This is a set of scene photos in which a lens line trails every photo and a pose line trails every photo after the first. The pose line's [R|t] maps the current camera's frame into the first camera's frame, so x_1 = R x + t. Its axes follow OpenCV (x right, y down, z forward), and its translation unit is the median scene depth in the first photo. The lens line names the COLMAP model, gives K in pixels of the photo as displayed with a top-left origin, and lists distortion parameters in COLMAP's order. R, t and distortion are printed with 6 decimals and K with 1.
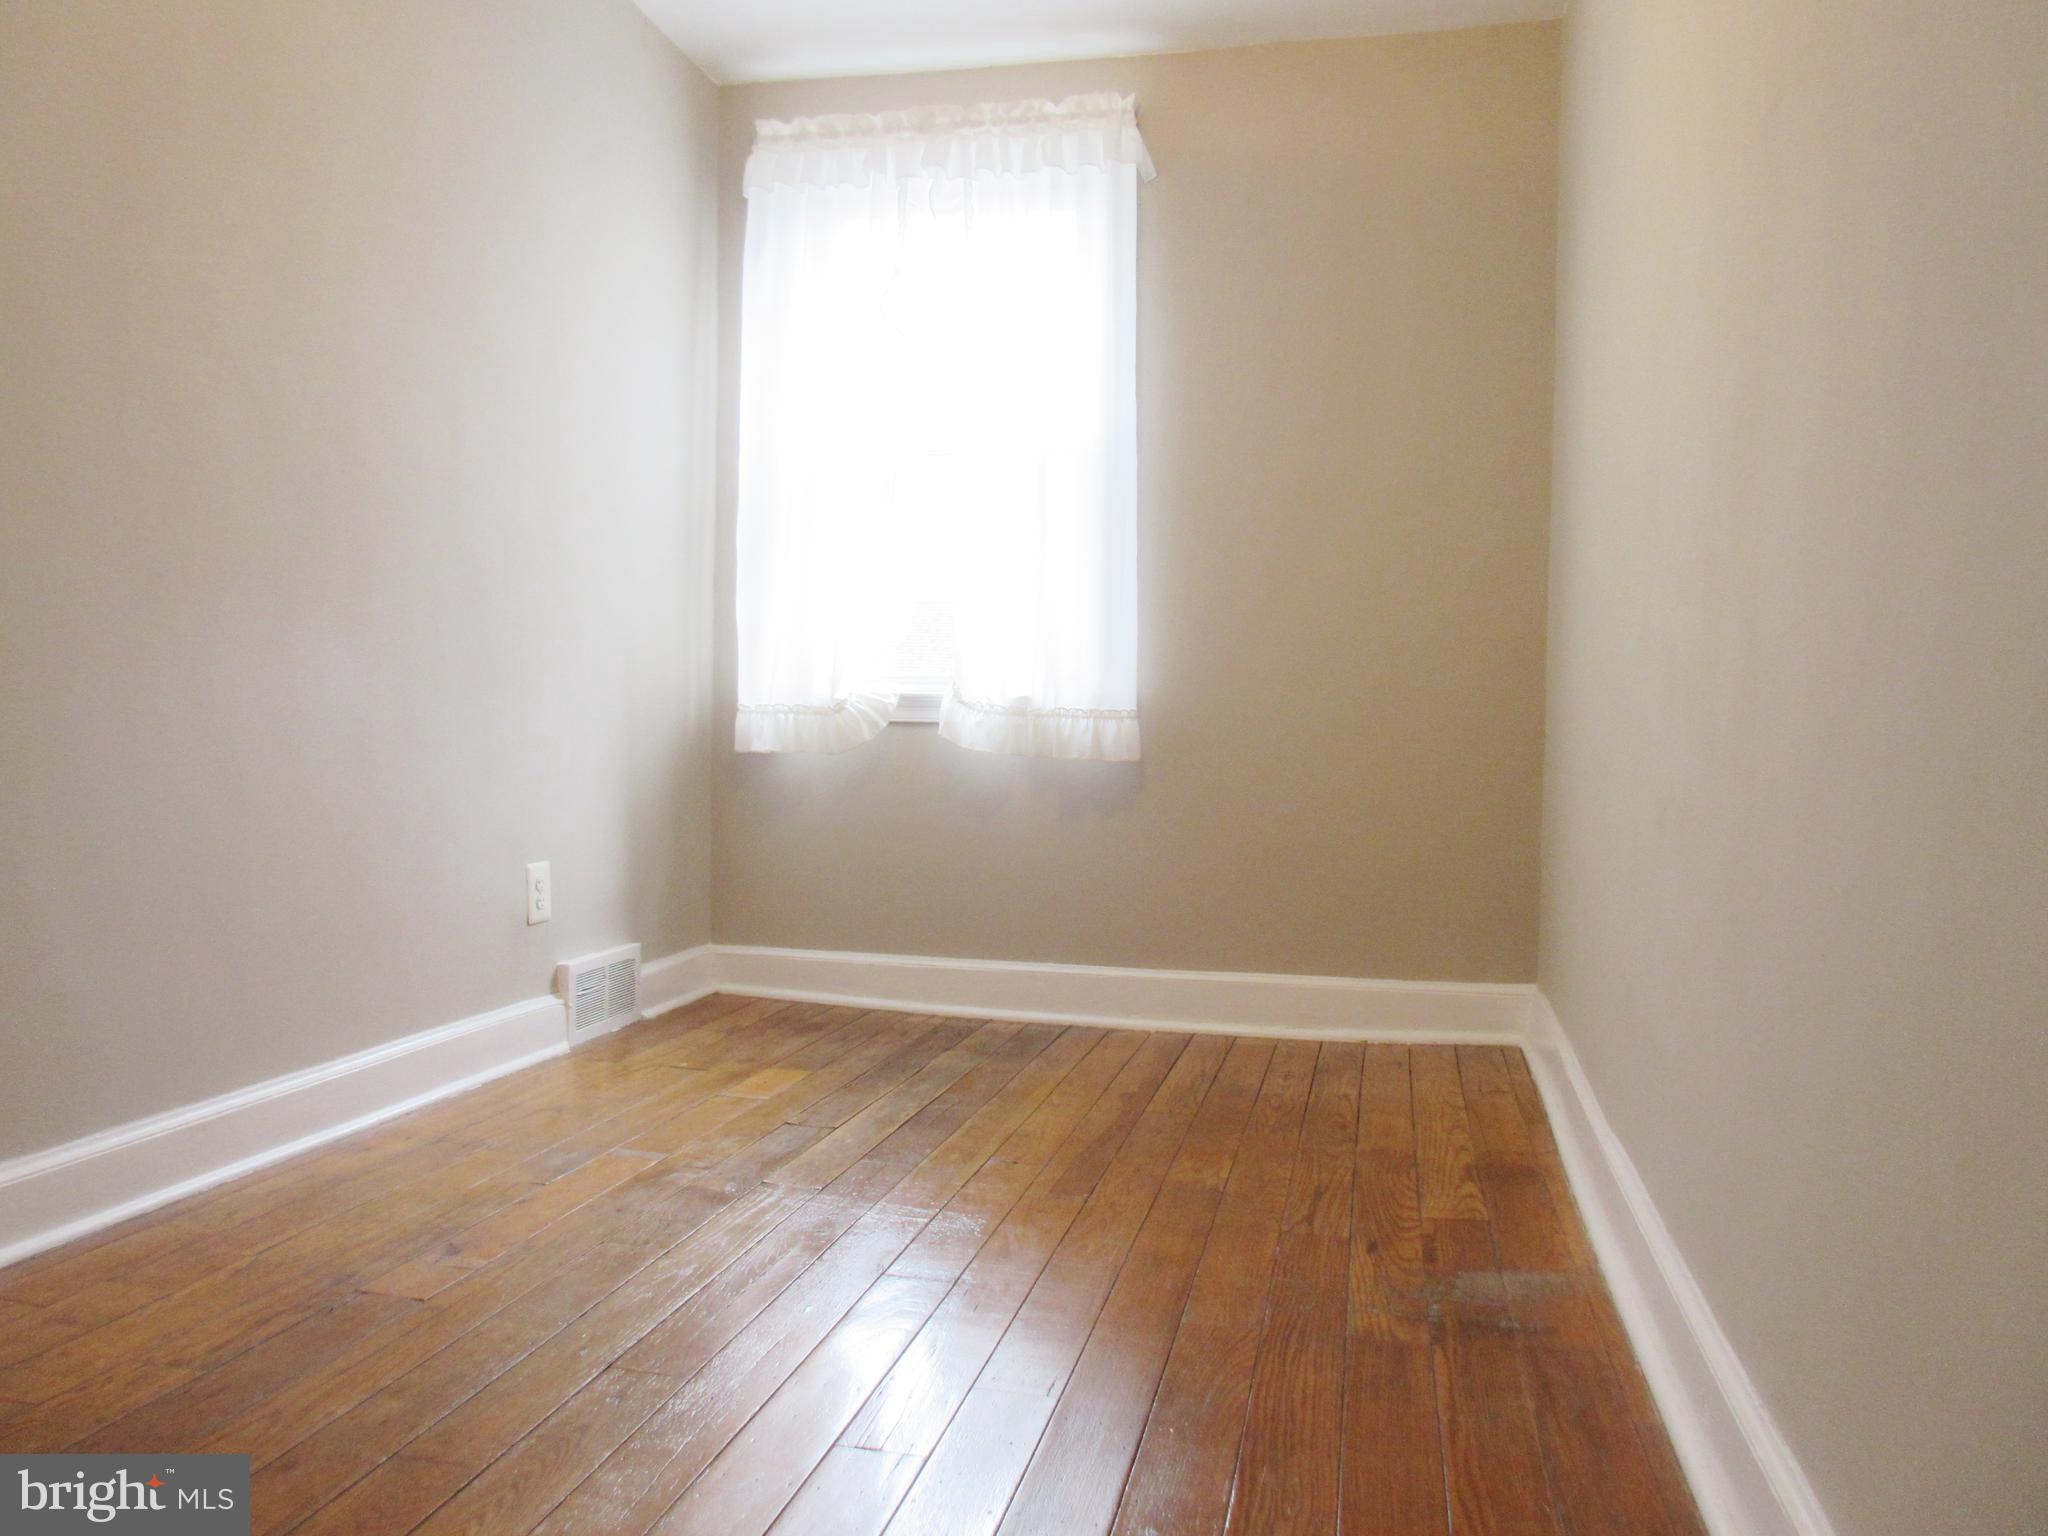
lens RADIAL K [[1523.9, 0, 1023.9], [0, 1523.9, 767.2], [0, 0, 1]] dist [-0.006765, 0.000013]
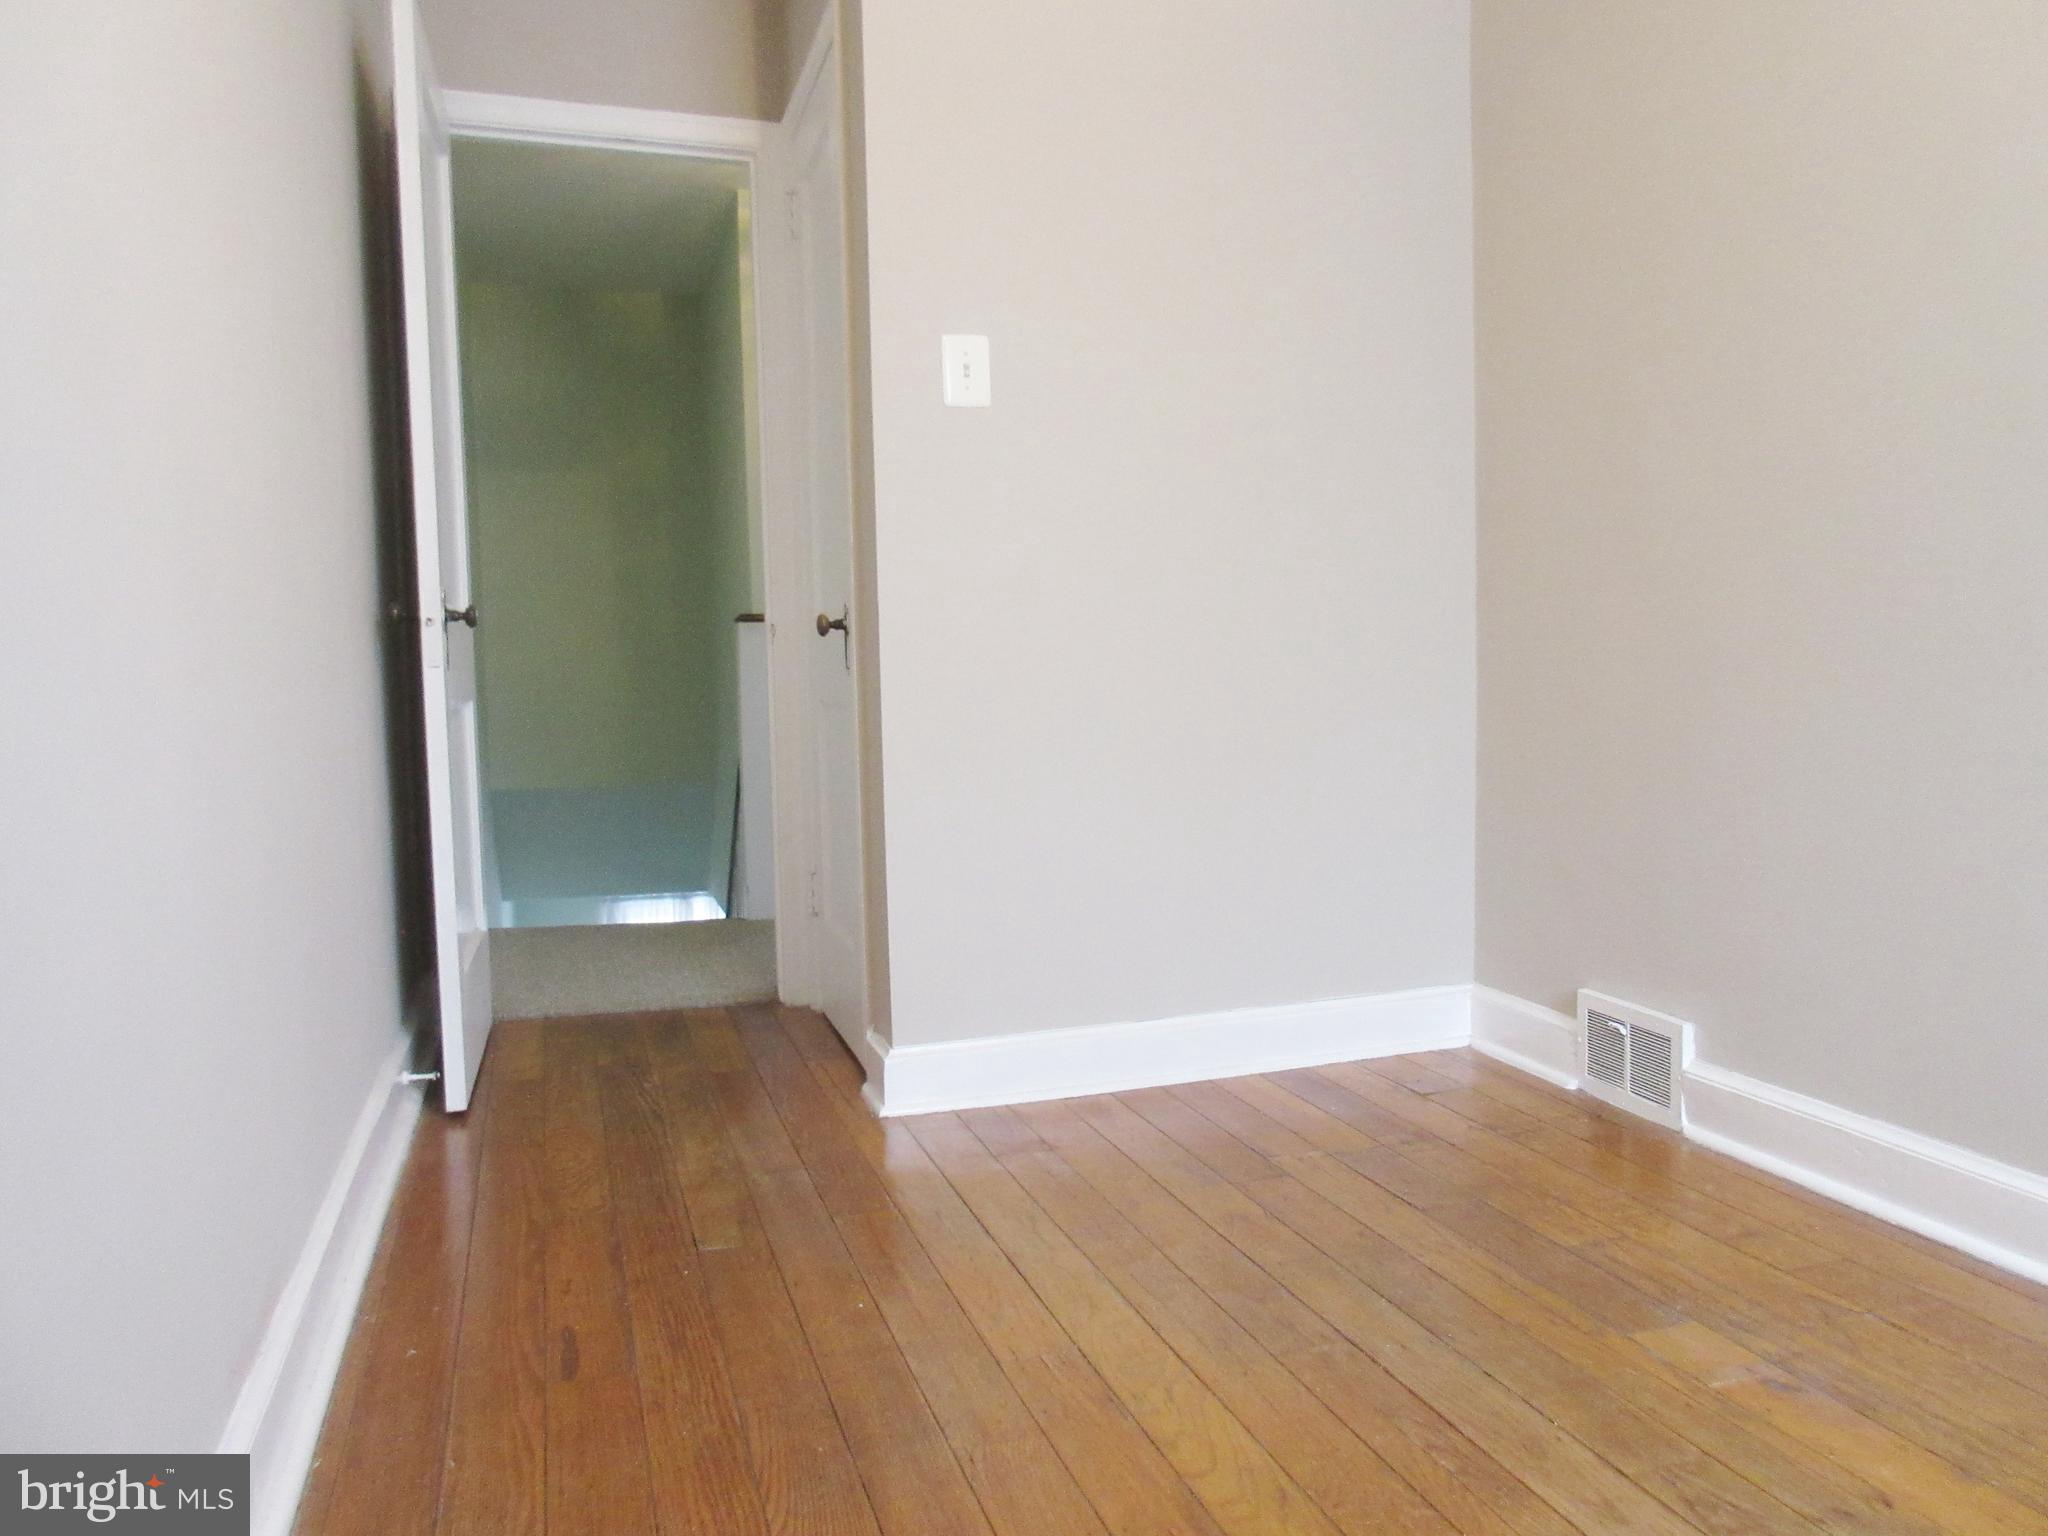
lens RADIAL K [[1523.9, 0, 1024.7], [0, 1523.9, 769.1], [0, 0, 1]] dist [-0.006765, 0.000013]
pose [[-0.863543, 0.033680, -0.503149, 0.446206], [-0.008486, 0.996655, 0.081279, -0.084723], [0.504204, 0.074458, -0.860369, 1.804343]]
